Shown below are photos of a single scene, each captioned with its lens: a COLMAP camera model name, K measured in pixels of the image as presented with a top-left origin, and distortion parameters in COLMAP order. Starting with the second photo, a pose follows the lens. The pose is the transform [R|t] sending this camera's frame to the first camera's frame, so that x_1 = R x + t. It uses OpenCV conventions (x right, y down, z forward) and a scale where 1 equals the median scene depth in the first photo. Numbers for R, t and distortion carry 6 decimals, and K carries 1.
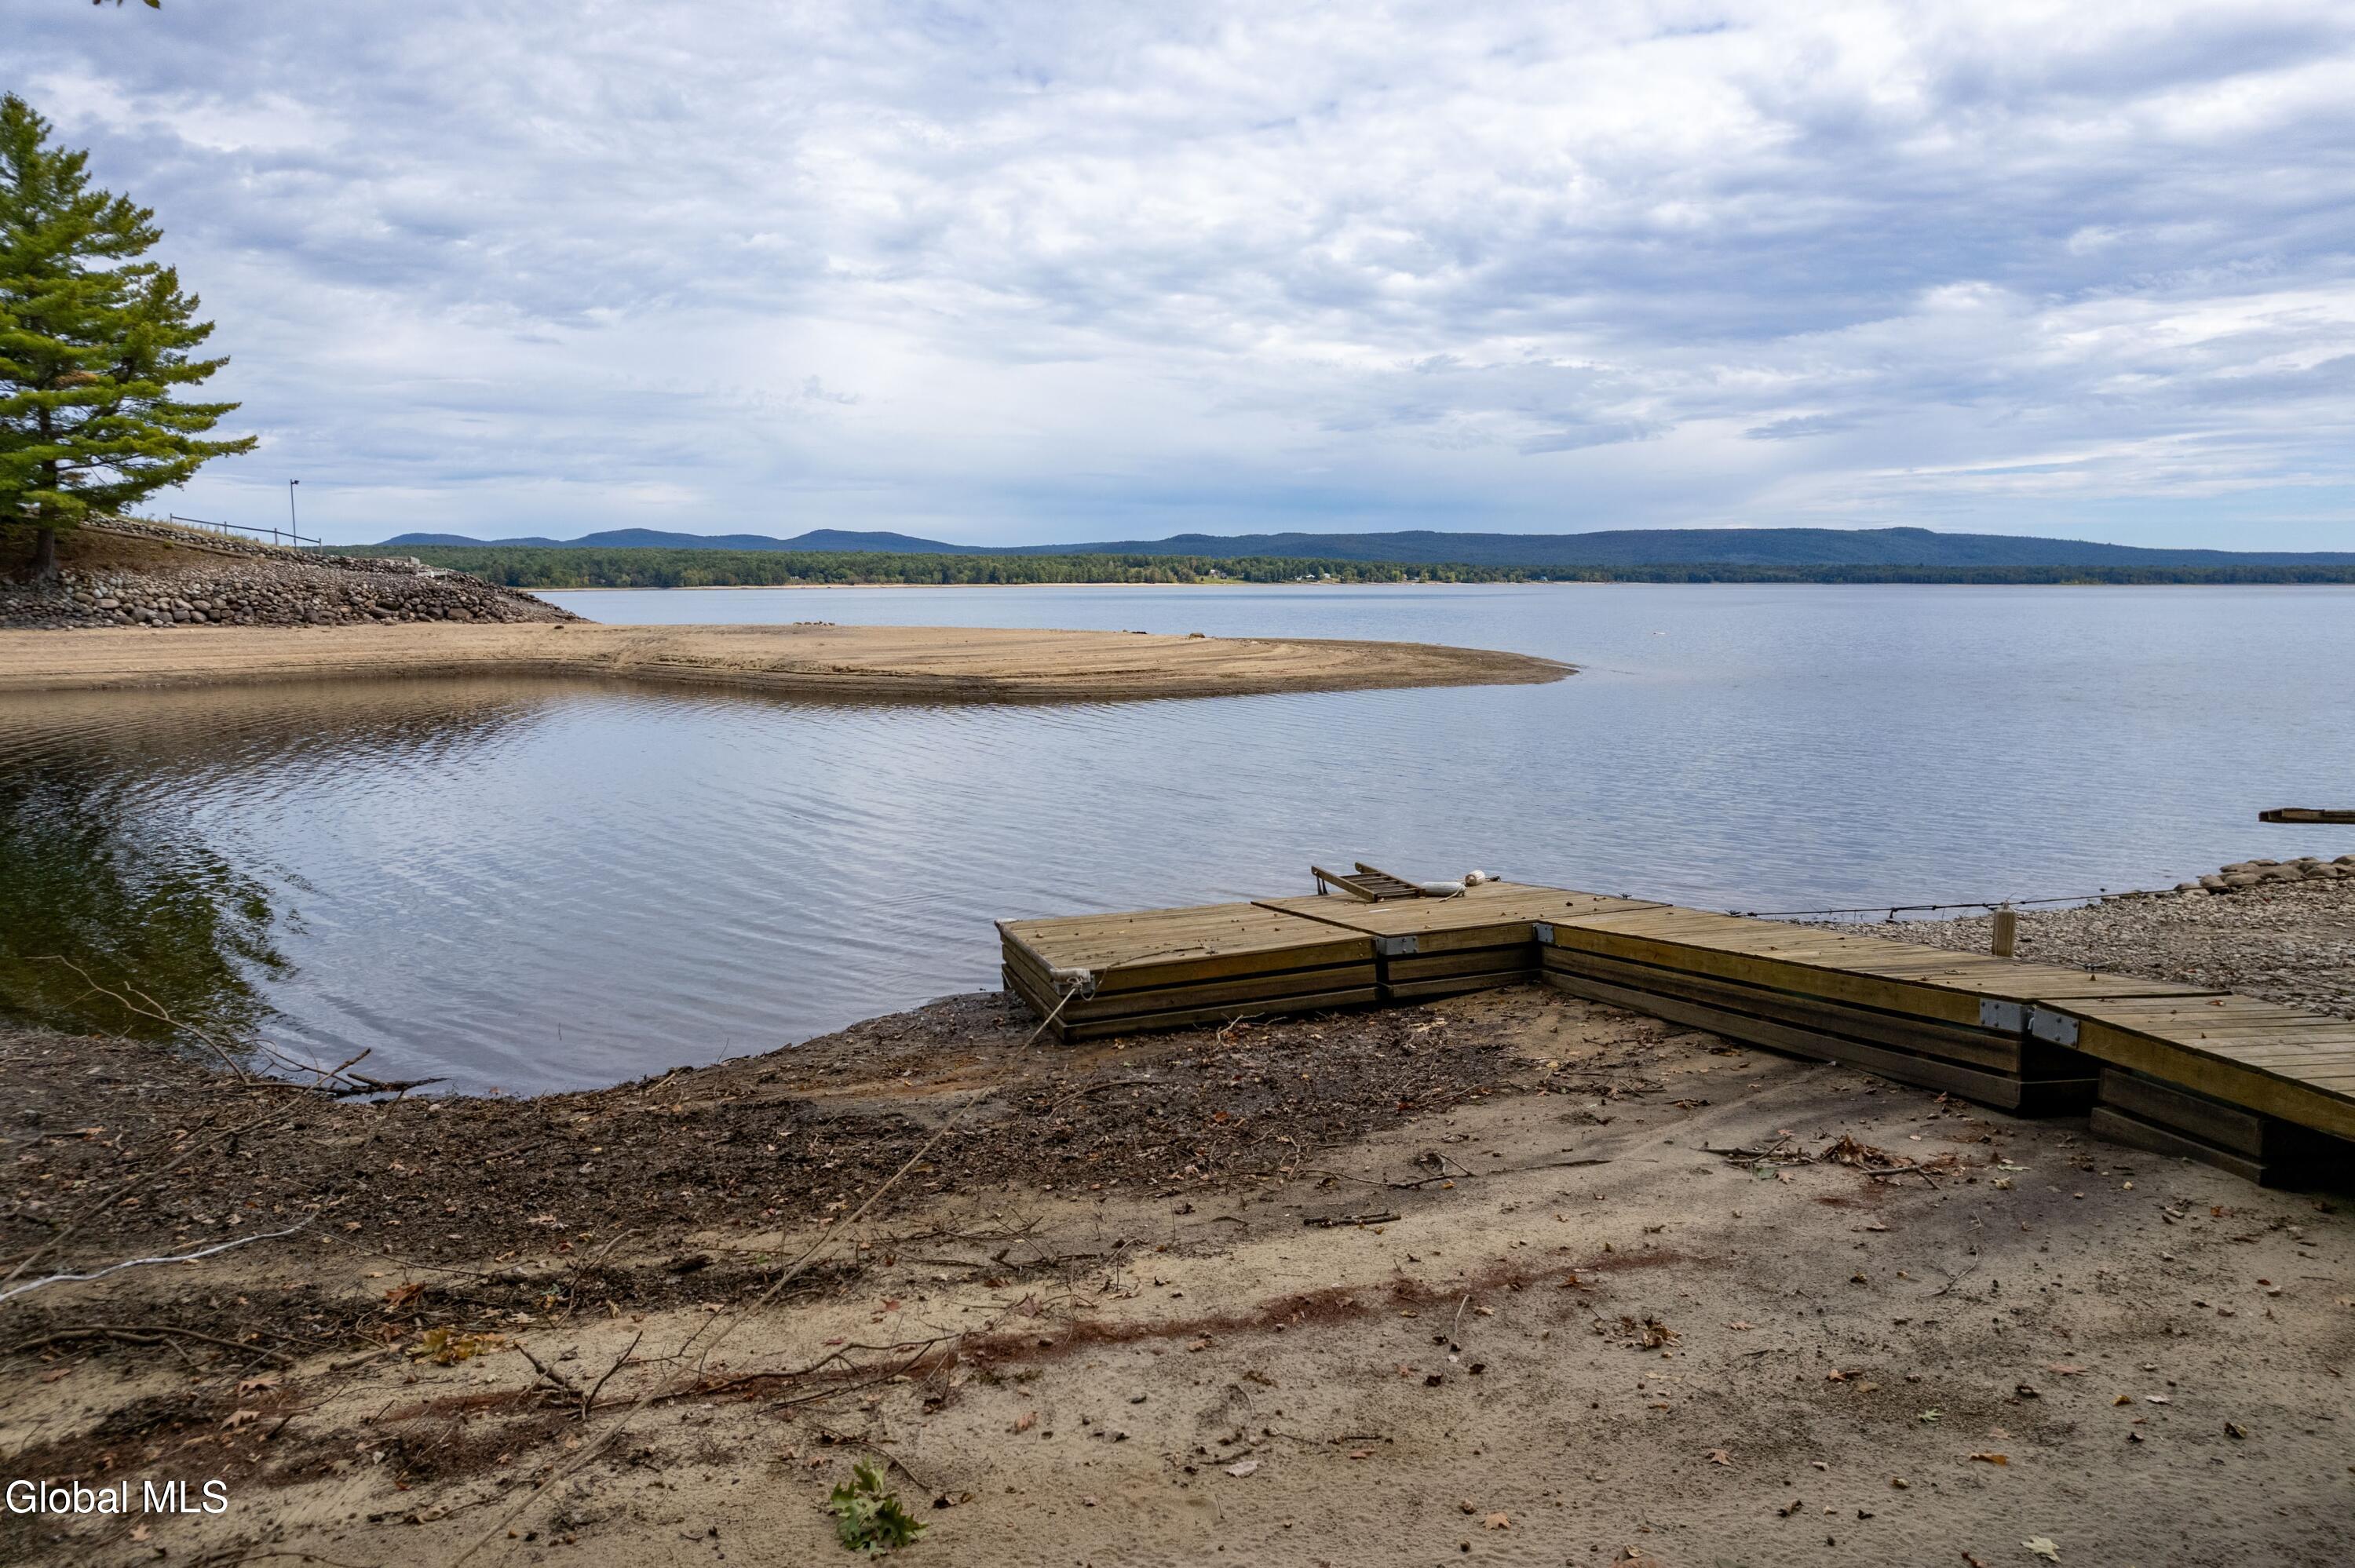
lens RADIAL K [[1507.0, 0, 1175.4], [0, 1507.0, 809.3], [0, 0, 1]] dist [-0.064831, 0.059000]
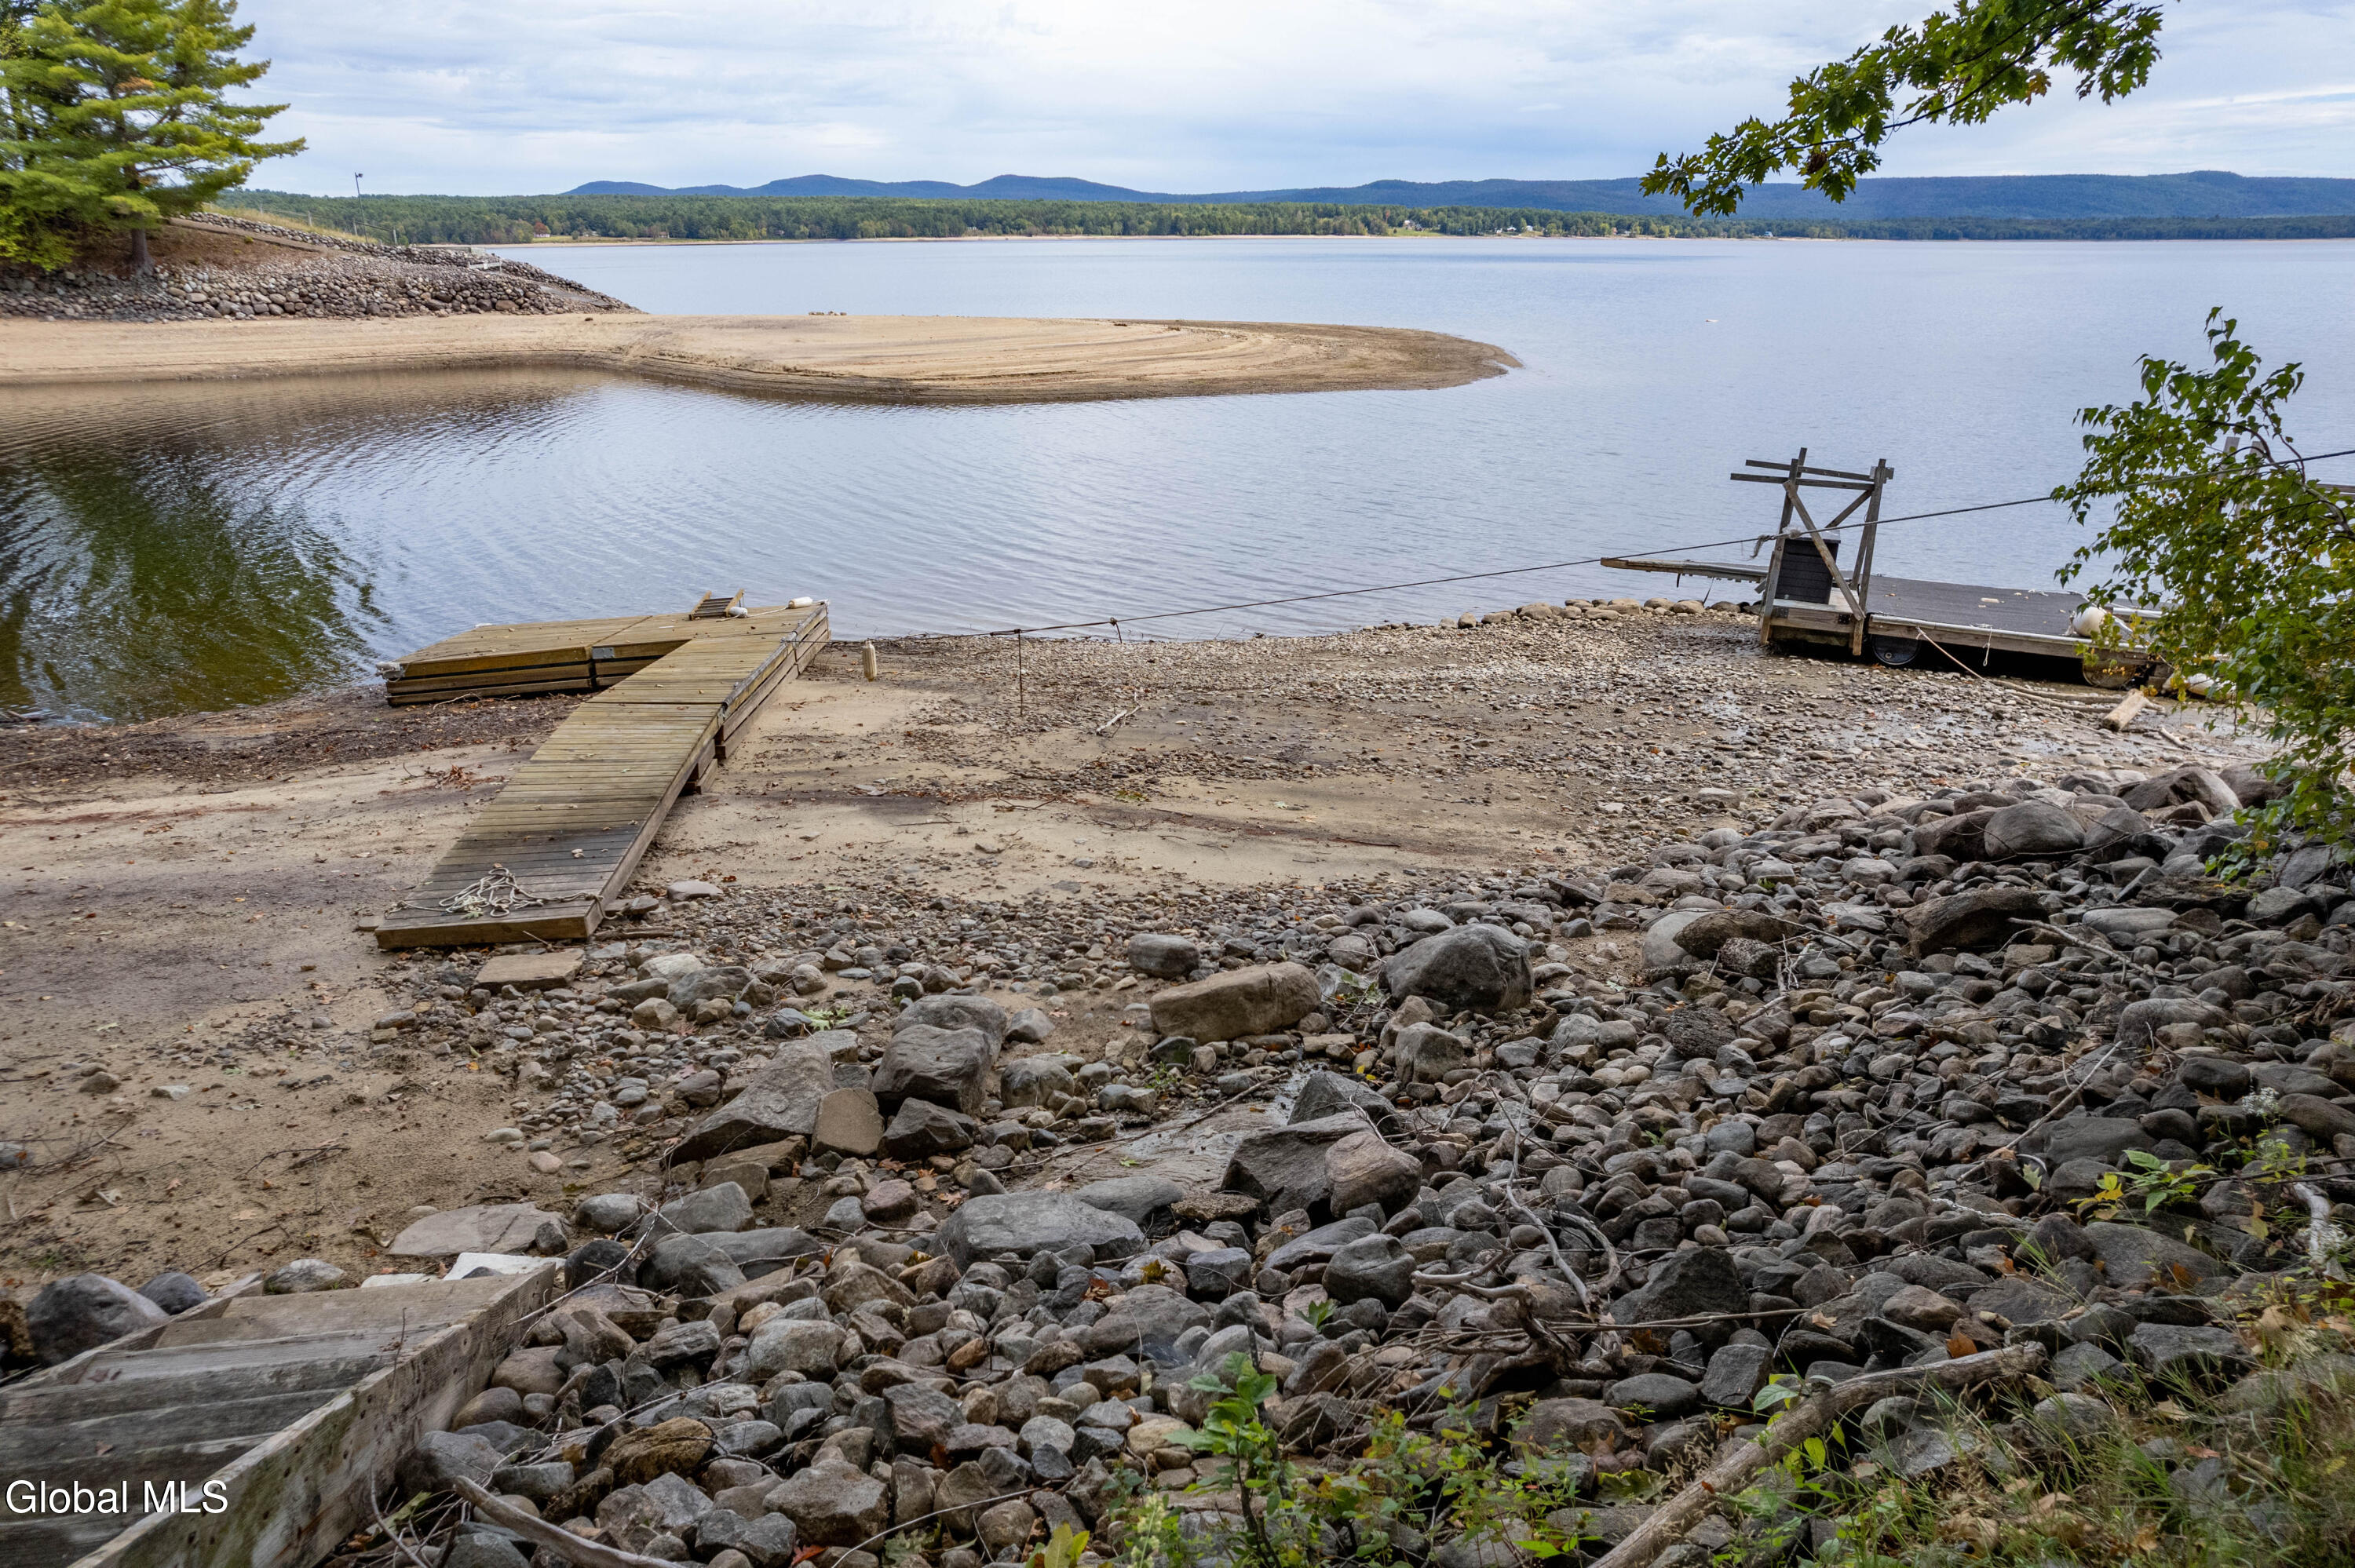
lens RADIAL K [[1514.7, 0, 1177.5], [0, 1514.7, 784.0], [0, 0, 1]] dist [-0.088497, 0.083890]
pose [[0.993064, 0.041171, -0.110129, 0.154261], [-0.018230, 0.979275, 0.201713, -0.017700], [0.116151, -0.198306, 0.973234, -0.076737]]
